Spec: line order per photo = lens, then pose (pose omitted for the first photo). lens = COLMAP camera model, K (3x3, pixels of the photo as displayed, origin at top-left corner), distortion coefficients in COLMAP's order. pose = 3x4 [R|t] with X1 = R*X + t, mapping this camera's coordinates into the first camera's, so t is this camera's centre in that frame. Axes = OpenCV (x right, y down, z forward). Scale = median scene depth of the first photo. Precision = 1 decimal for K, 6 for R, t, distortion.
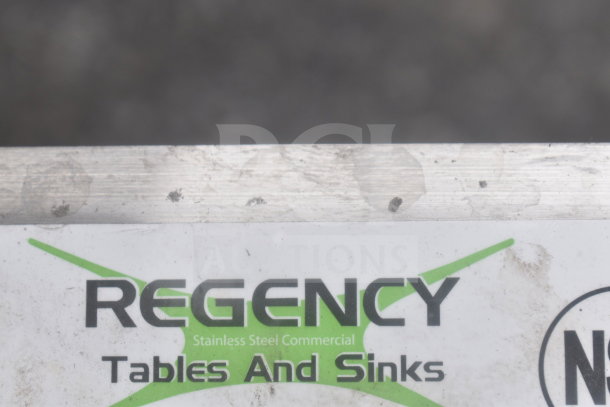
lens RADIAL K [[1473.7, 0, 301.8], [0, 1473.7, 205.1], [0, 0, 1]] dist [0.029172, 0.000000]
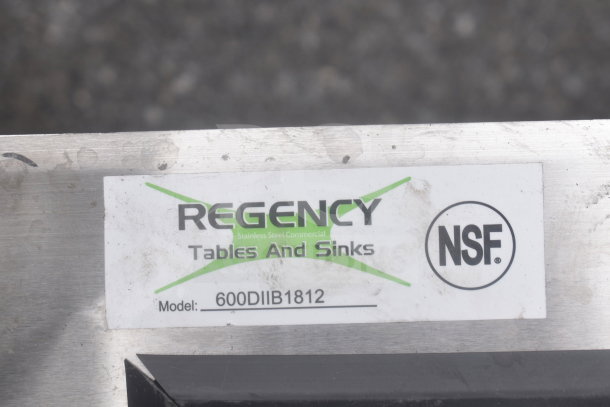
lens RADIAL K [[1220.4, 0, 305.9], [0, 1220.4, 203.0], [0, 0, 1]] dist [-0.013422, 0.000000]
pose [[0.999588, -0.022288, 0.018104, -0.015073], [0.021068, 0.997663, 0.064991, -0.045980], [-0.019511, -0.064583, 0.997722, -0.513243]]
